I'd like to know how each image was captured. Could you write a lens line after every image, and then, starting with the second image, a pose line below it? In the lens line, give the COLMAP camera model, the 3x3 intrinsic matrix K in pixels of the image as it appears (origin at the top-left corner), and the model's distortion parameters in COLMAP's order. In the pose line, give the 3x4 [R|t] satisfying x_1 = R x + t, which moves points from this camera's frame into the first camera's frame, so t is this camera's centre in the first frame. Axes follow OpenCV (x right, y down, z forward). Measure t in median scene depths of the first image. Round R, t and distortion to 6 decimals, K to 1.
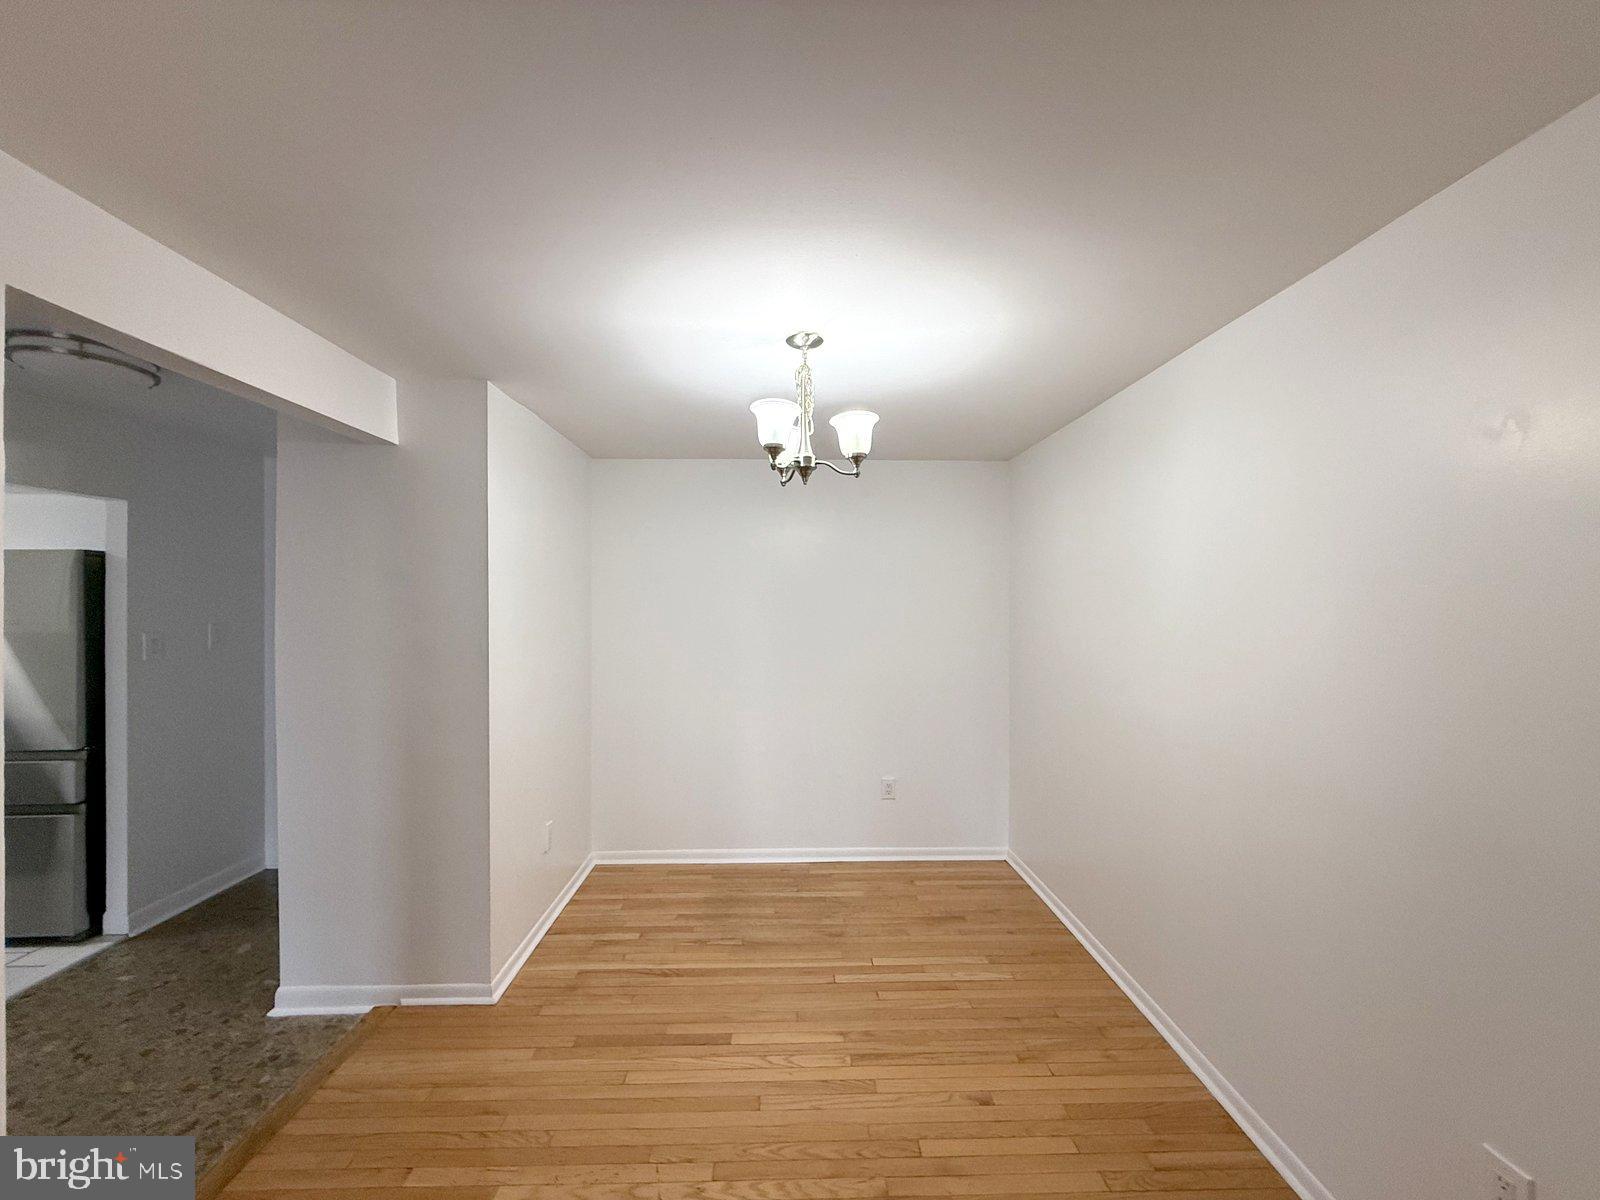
lens RADIAL K [[633.5, 0, 800.7], [0, 633.5, 602.3], [0, 0, 1]] dist [-0.003531, -0.000552]
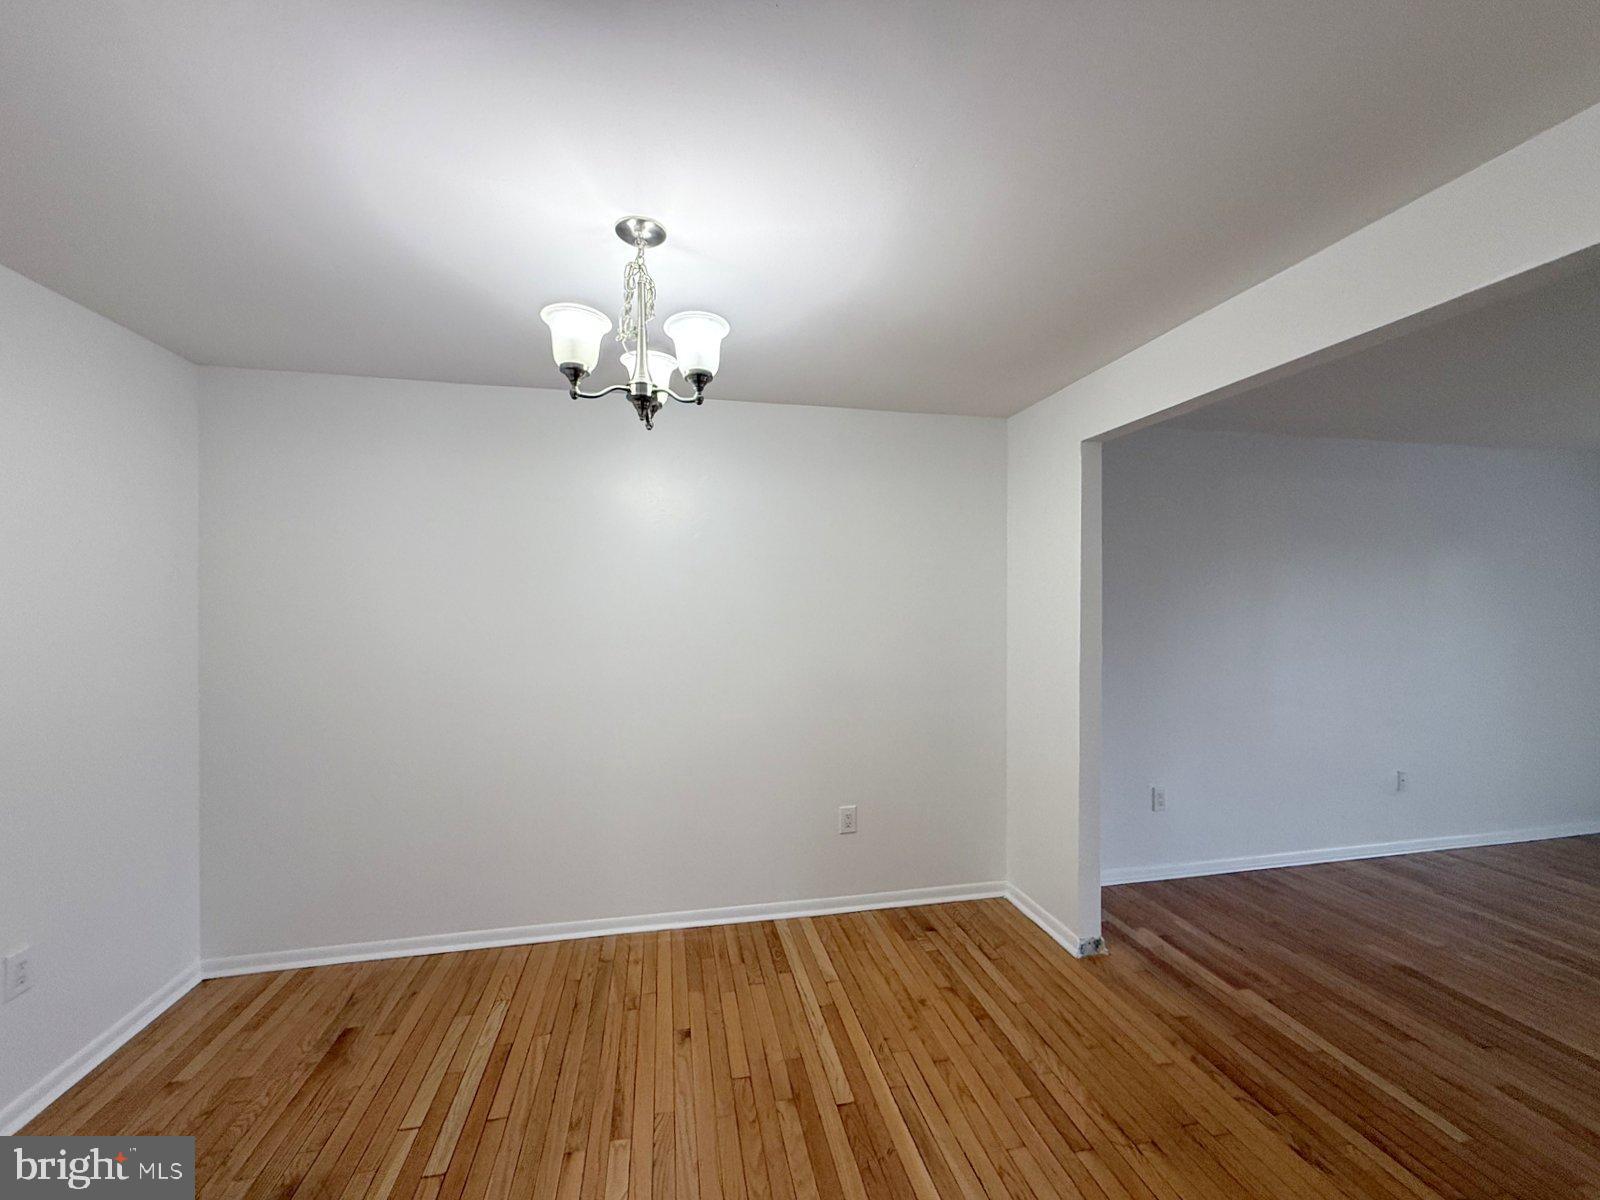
lens RADIAL K [[633.5, 0, 800.7], [0, 633.5, 602.3], [0, 0, 1]] dist [-0.003531, -0.000552]
pose [[-0.180242, -0.002581, 0.983619, -0.742822], [-0.002113, 0.999995, 0.002237, 0.028100], [-0.983620, -0.001676, -0.180247, 0.896597]]
